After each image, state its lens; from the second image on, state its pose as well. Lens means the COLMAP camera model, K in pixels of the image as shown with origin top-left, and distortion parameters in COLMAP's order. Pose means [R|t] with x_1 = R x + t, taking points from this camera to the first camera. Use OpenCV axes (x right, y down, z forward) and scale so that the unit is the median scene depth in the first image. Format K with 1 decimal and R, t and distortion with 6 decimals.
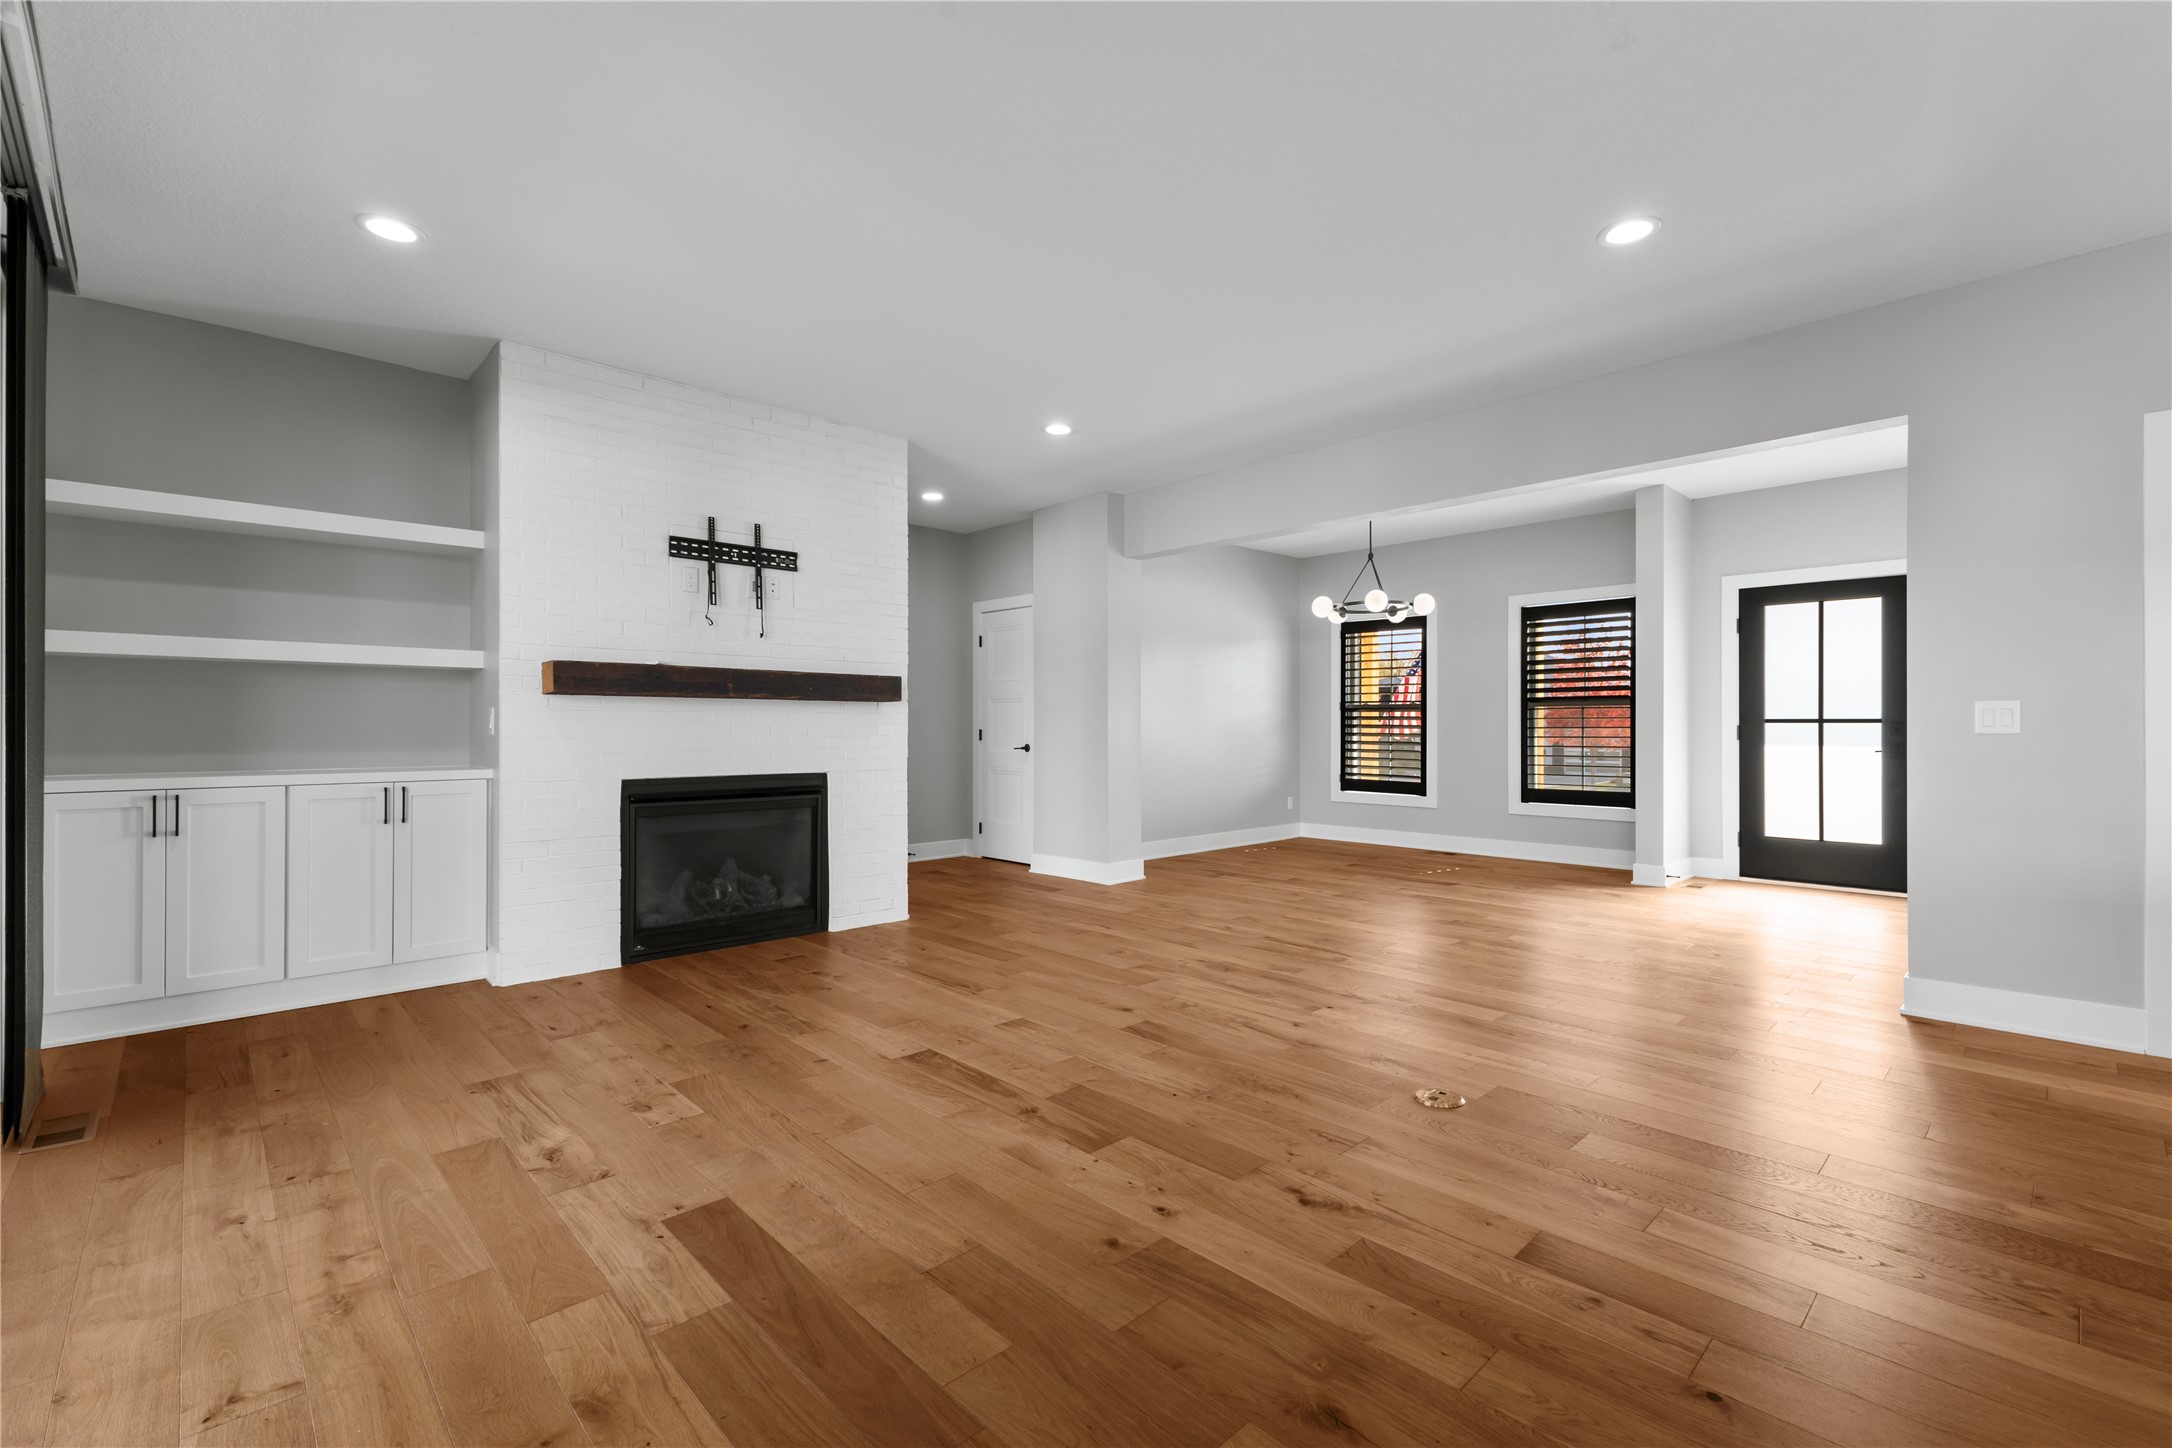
lens RADIAL K [[920.2, 0, 1094.7], [0, 920.2, 724.0], [0, 0, 1]] dist [0.003755, 0.000098]
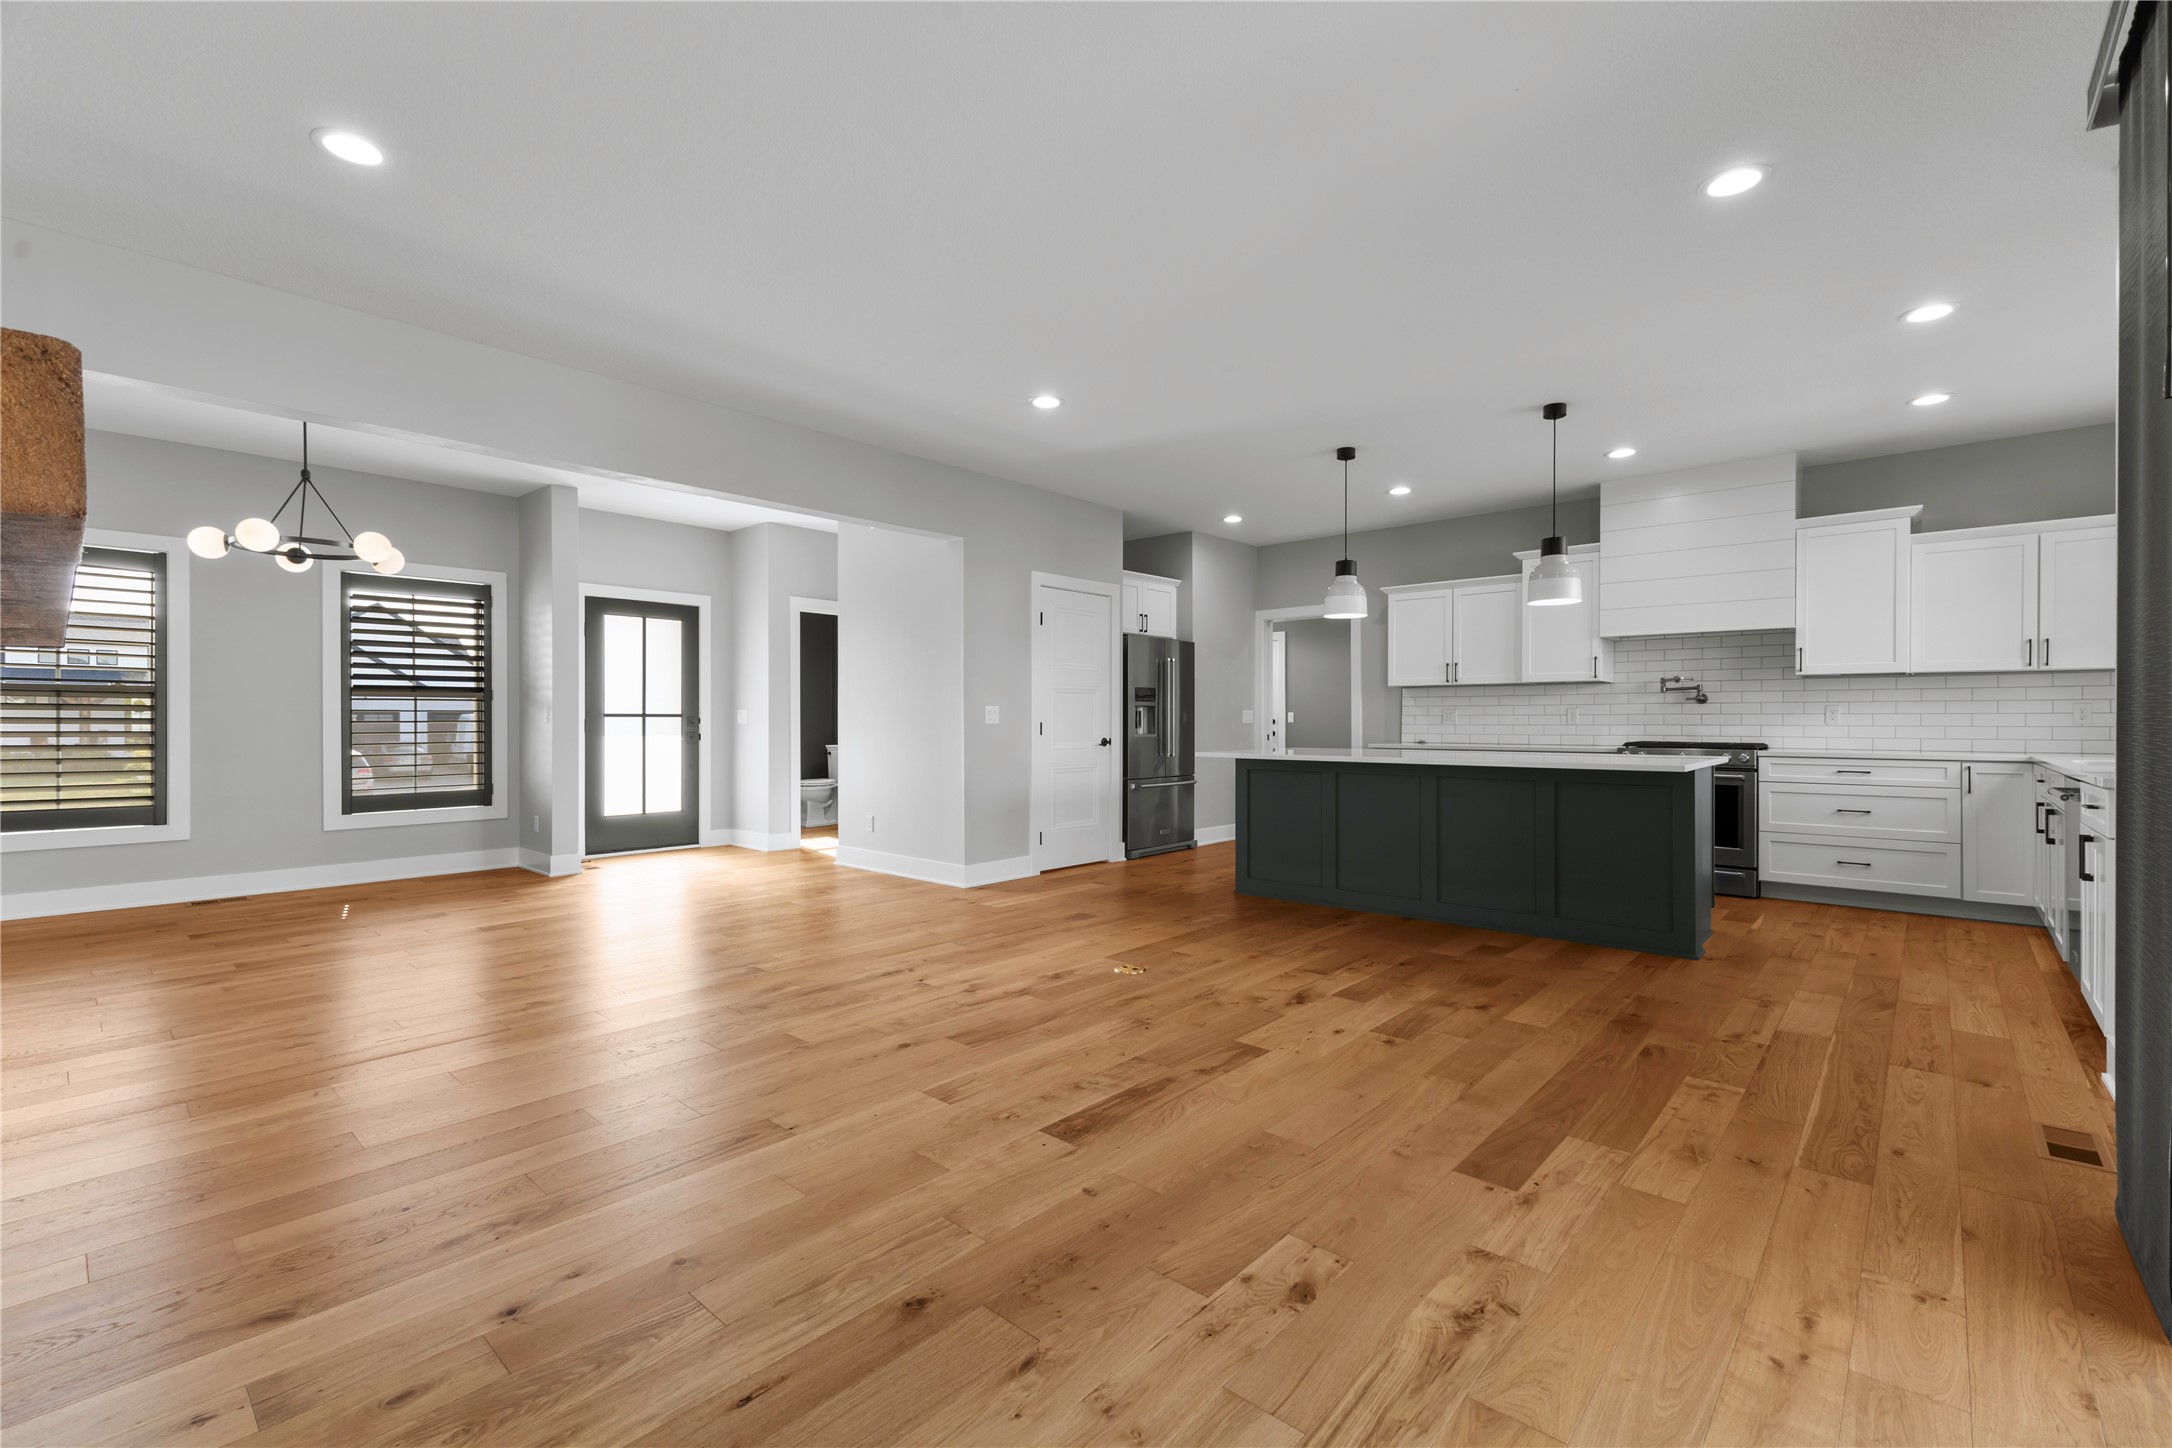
lens RADIAL K [[920.2, 0, 1094.7], [0, 920.2, 724.0], [0, 0, 1]] dist [0.003755, 0.000098]
pose [[-0.058786, -0.003916, 0.998263, -0.690509], [-0.002009, 0.999991, 0.003804, 0.002921], [-0.998269, -0.001782, -0.058793, 0.716634]]
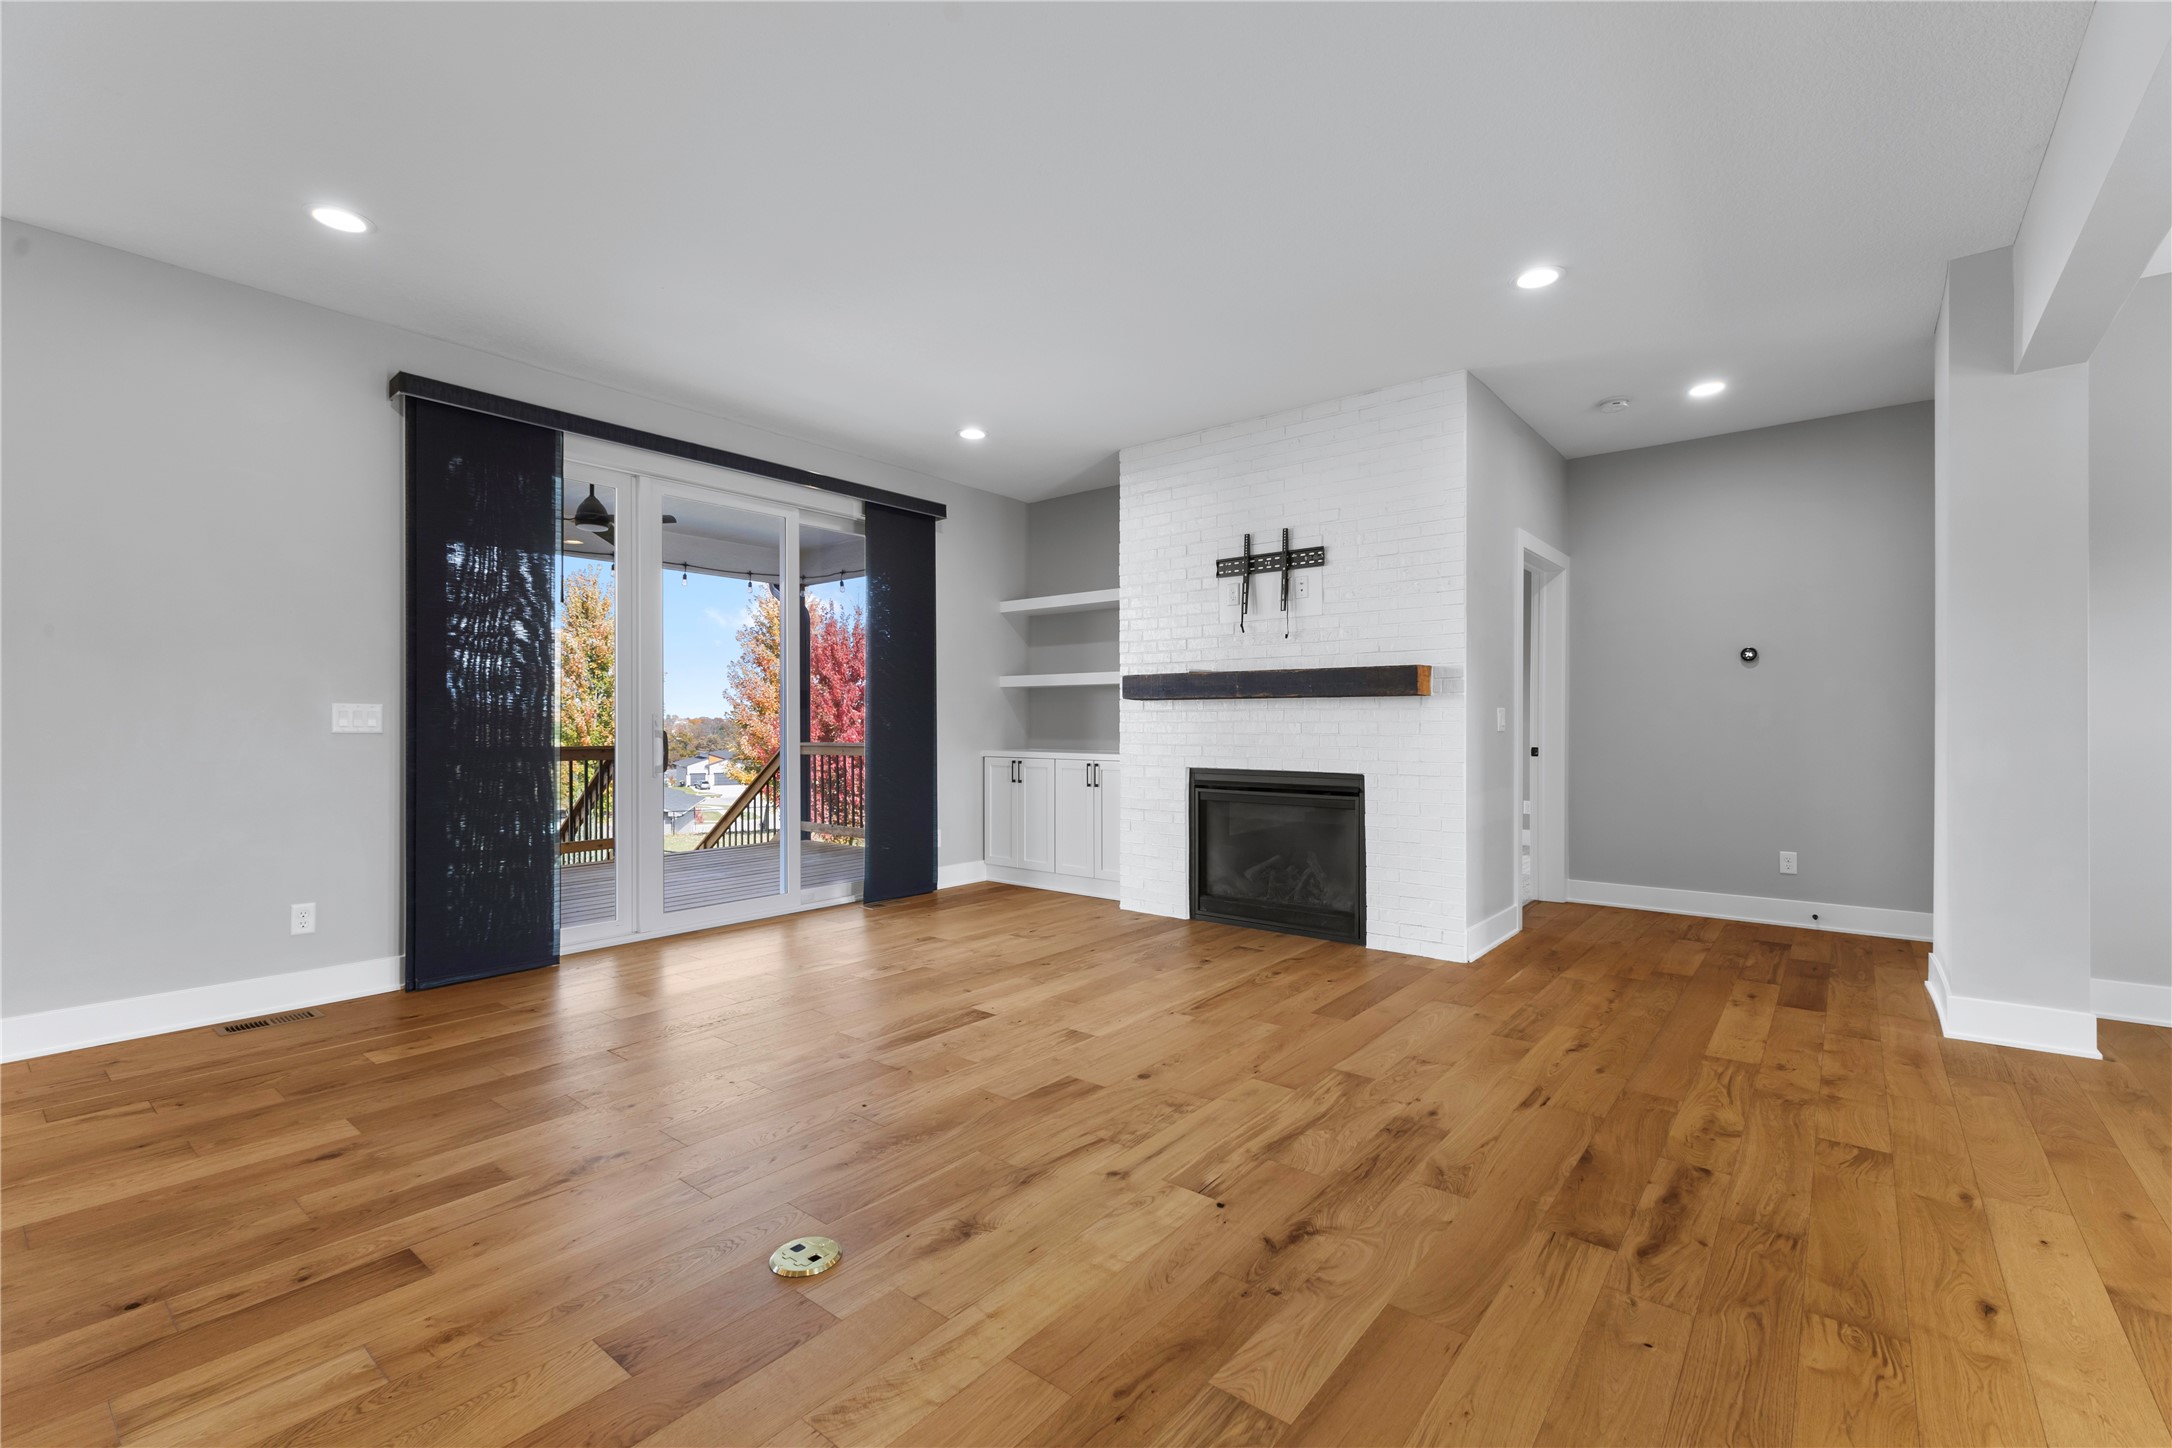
lens RADIAL K [[952.6, 0, 1136.9], [0, 952.6, 720.6], [0, 0, 1]] dist [0.001387, -0.000448]
pose [[0.151515, -0.002411, -0.988452, 0.705770], [0.002013, 0.999996, -0.002131, 0.000464], [0.988453, -0.001667, 0.151519, 0.713112]]
